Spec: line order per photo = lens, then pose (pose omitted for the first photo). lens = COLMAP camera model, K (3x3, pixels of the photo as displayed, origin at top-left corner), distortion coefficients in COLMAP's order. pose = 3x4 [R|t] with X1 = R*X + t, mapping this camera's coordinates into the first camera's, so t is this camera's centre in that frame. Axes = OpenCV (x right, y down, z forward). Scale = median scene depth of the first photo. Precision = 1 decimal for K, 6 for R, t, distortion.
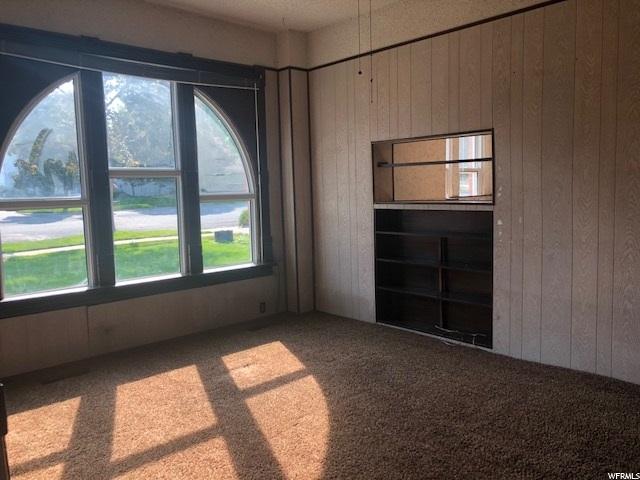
lens RADIAL K [[531.5, 0, 325.2], [0, 531.5, 237.8], [0, 0, 1]] dist [0.084534, -0.095897]
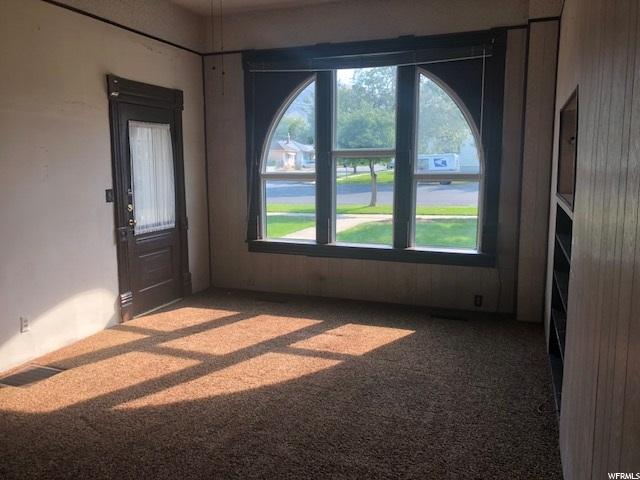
lens RADIAL K [[531.5, 0, 325.2], [0, 531.5, 237.8], [0, 0, 1]] dist [0.084534, -0.095897]
pose [[0.450645, 0.152288, -0.879618, 0.717230], [-0.095127, 0.987923, 0.122304, -0.080229], [0.887621, 0.028560, 0.459689, 0.449482]]
